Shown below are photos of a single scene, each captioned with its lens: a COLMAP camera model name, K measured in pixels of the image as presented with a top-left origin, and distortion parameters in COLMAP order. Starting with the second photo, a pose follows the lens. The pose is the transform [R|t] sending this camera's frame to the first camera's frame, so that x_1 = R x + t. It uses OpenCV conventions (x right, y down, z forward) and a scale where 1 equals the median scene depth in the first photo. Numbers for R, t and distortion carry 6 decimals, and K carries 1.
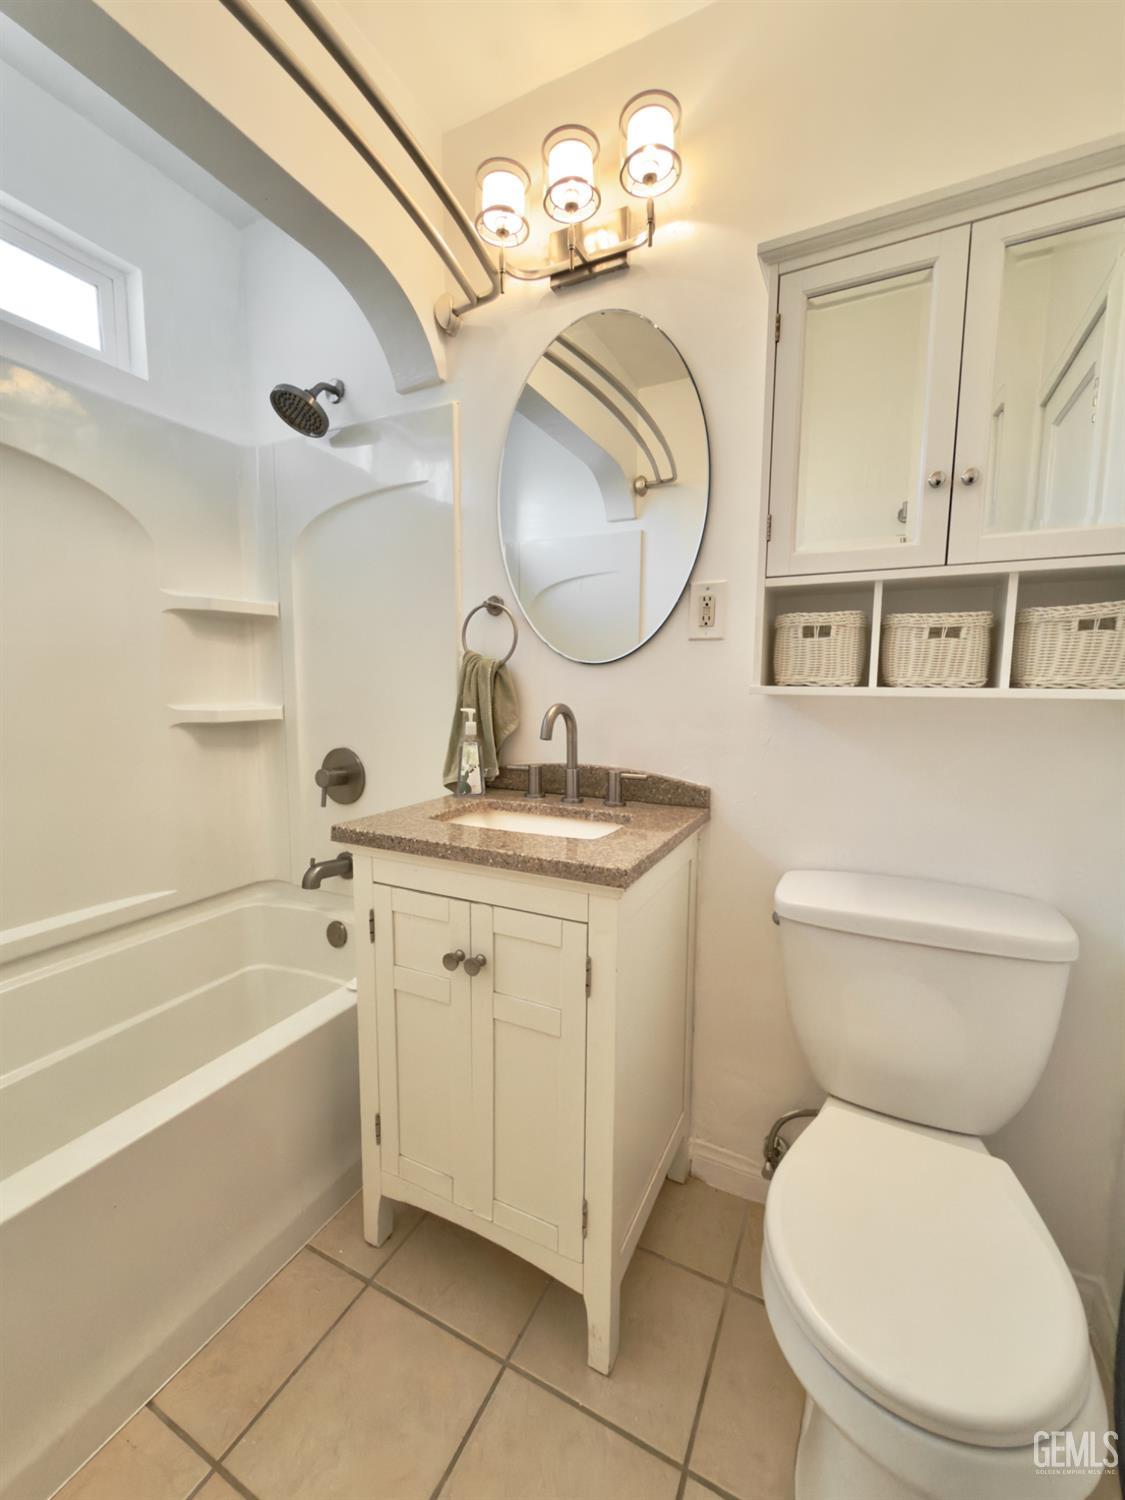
lens RADIAL K [[612.4, 0, 560.5], [0, 612.4, 750.2], [0, 0, 1]] dist [0.001512, 0.000215]
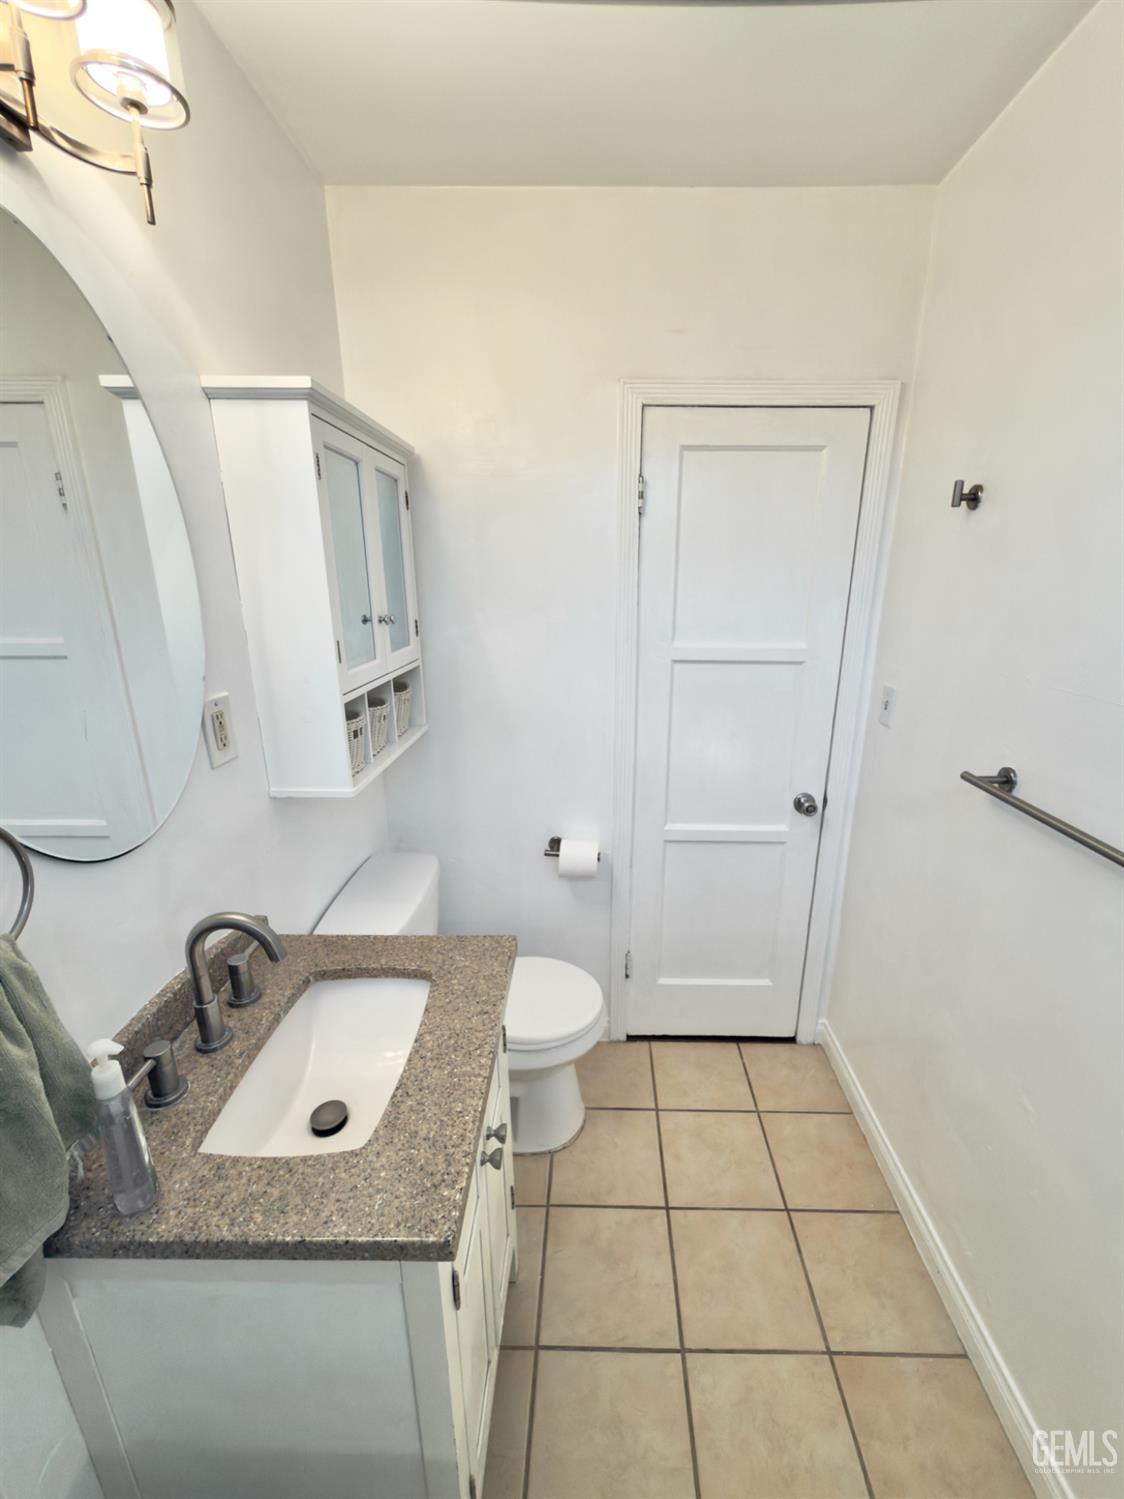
lens RADIAL K [[612.0, 0, 567.9], [0, 612.0, 753.5], [0, 0, 1]] dist [0.001512, 0.000215]
pose [[-0.410003, -0.265210, 0.872675, -0.692770], [0.096399, 0.938833, 0.330606, -0.428981], [-0.906976, 0.219674, -0.359358, 0.880828]]
